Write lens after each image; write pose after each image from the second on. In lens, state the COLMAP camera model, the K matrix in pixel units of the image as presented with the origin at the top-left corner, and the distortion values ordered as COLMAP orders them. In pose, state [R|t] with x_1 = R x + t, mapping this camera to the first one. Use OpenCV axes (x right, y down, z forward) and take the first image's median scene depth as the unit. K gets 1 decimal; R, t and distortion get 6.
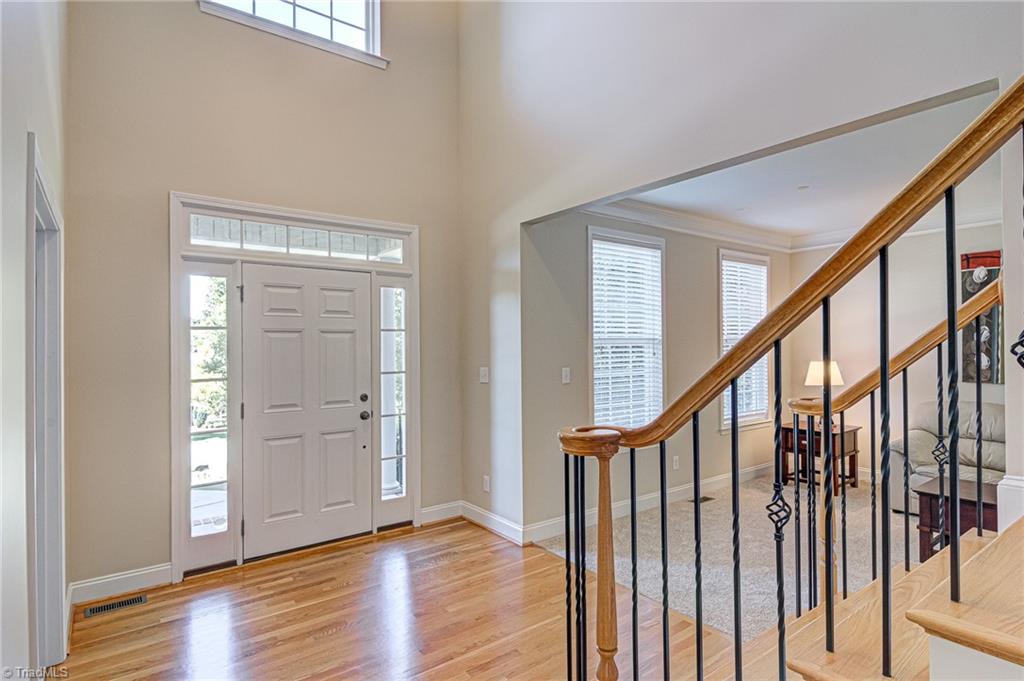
lens RADIAL K [[537.4, 0, 511.5], [0, 537.4, 343.9], [0, 0, 1]] dist [0.000873, -0.001436]
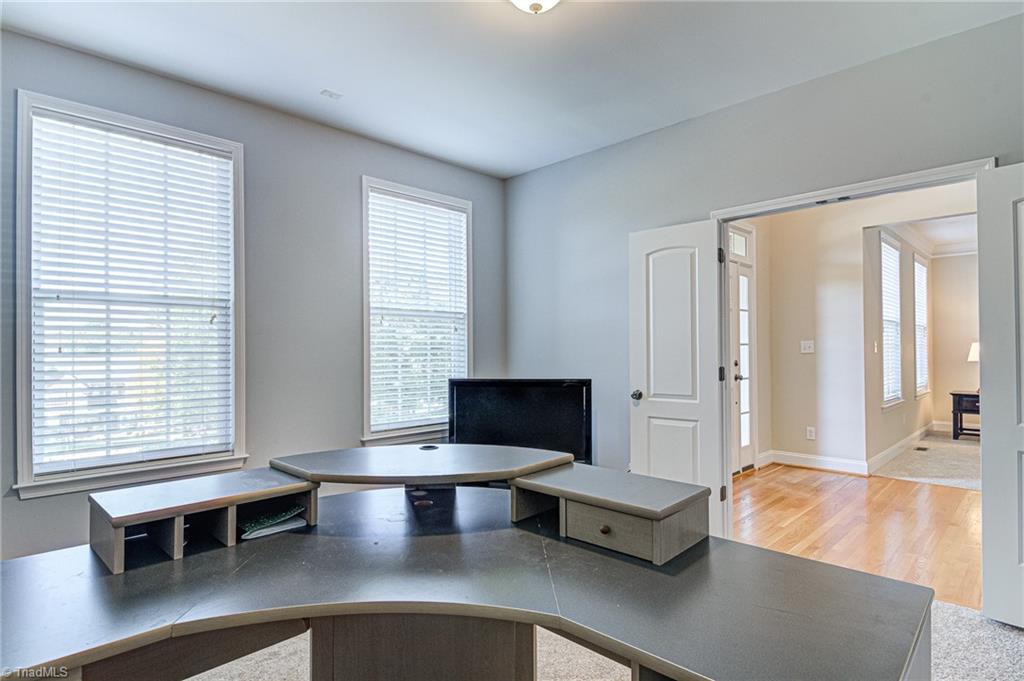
lens RADIAL K [[537.4, 0, 511.5], [0, 537.4, 343.9], [0, 0, 1]] dist [0.000873, -0.001436]
pose [[0.991514, 0.004163, 0.129930, -0.922862], [-0.003260, 0.999969, -0.007155, 0.063700], [-0.129956, 0.006671, 0.991497, -0.160705]]
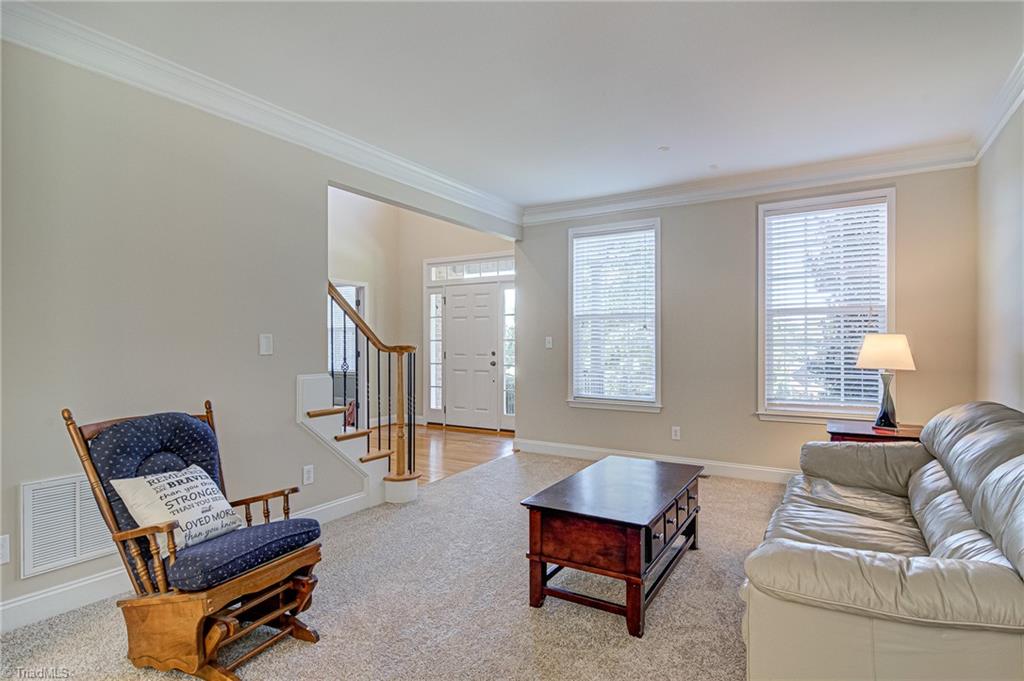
lens RADIAL K [[537.4, 0, 511.5], [0, 537.4, 343.9], [0, 0, 1]] dist [0.000873, -0.001436]
pose [[0.356774, 0.009736, -0.934140, 1.364342], [0.001222, 0.999940, 0.010888, 0.047695], [0.934190, -0.005026, 0.356741, 0.409369]]
